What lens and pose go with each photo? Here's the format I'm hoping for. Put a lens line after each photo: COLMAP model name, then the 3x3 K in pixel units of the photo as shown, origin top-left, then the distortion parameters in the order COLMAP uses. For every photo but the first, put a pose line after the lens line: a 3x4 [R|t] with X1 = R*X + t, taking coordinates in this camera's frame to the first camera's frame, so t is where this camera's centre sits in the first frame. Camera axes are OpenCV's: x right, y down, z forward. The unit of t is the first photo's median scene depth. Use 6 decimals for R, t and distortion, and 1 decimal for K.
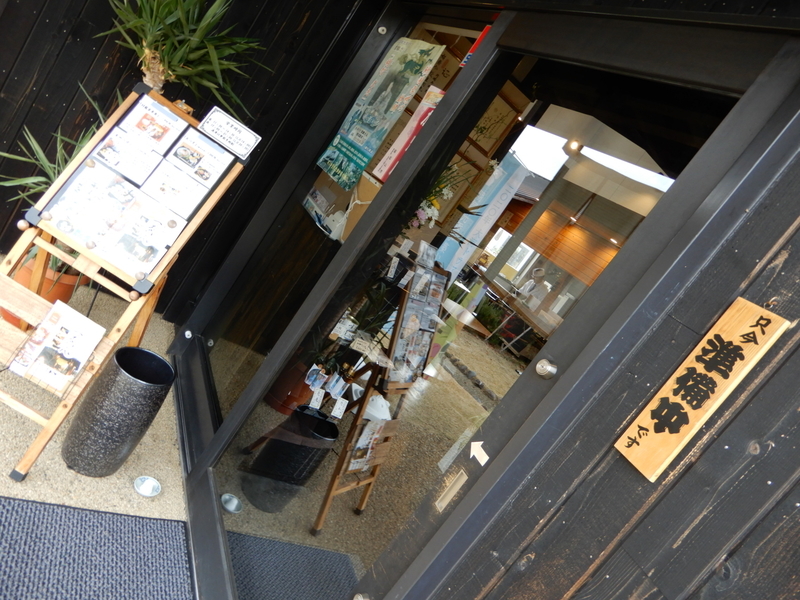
lens RADIAL K [[564.9, 0, 399.7], [0, 564.9, 300.4], [0, 0, 1]] dist [-0.000003, 0.000072]
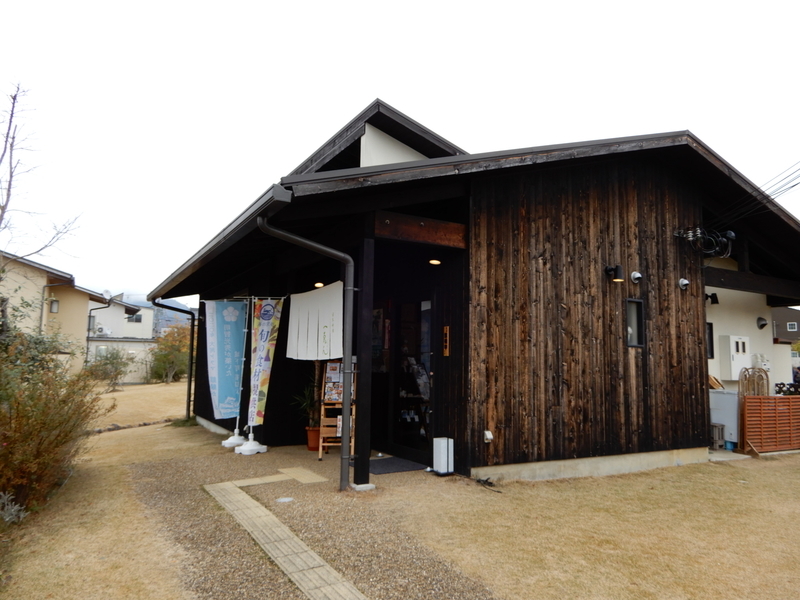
lens RADIAL K [[564.9, 0, 399.9], [0, 564.9, 299.8], [0, 0, 1]] dist [-0.000003, 0.000072]
pose [[0.829987, -0.551386, 0.084237, -0.097657], [0.548956, 0.780721, -0.298533, 0.628270], [0.098841, 0.294021, 0.950675, -2.379809]]
